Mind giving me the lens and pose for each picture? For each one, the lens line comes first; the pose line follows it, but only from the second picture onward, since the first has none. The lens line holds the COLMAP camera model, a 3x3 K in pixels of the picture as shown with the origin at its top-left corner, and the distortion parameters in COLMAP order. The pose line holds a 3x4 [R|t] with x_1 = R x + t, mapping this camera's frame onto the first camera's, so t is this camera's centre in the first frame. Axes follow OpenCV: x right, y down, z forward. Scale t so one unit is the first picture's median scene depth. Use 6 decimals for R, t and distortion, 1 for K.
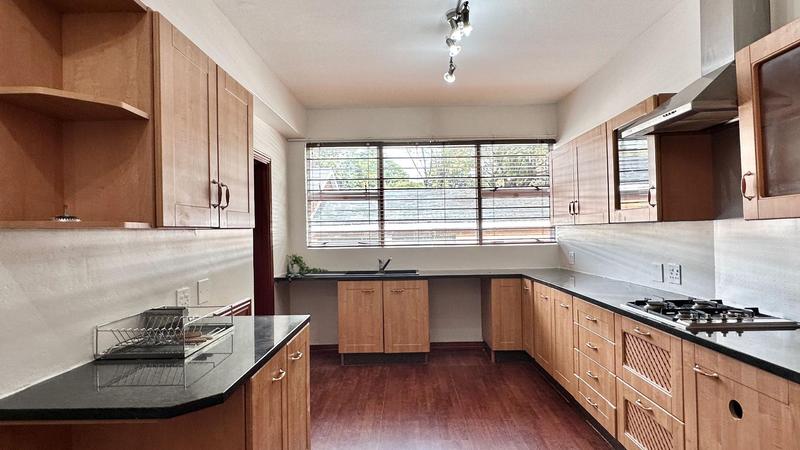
lens RADIAL K [[440.4, 0, 400.0], [0, 440.4, 225.0], [0, 0, 1]] dist [-0.000135, 0.000500]
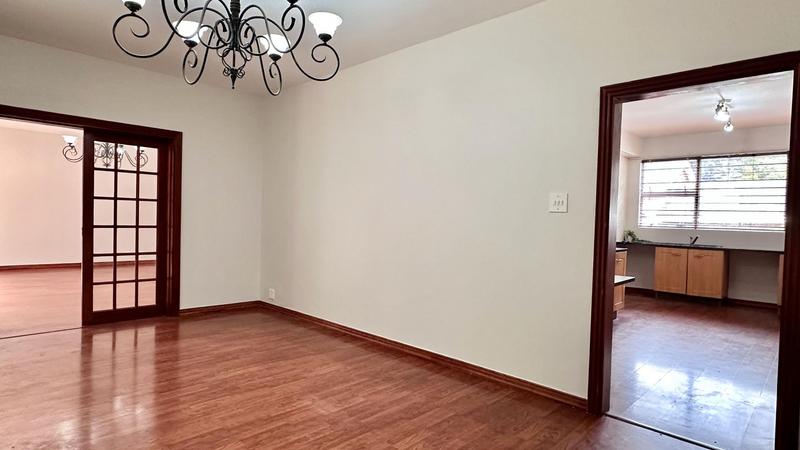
lens RADIAL K [[440.4, 0, 400.0], [0, 440.4, 225.0], [0, 0, 1]] dist [-0.000135, 0.000500]
pose [[0.726718, 0.050244, -0.685096, 0.255069], [-0.029278, 0.998681, 0.042185, 0.003906], [0.686312, -0.010598, 0.727230, -0.756870]]
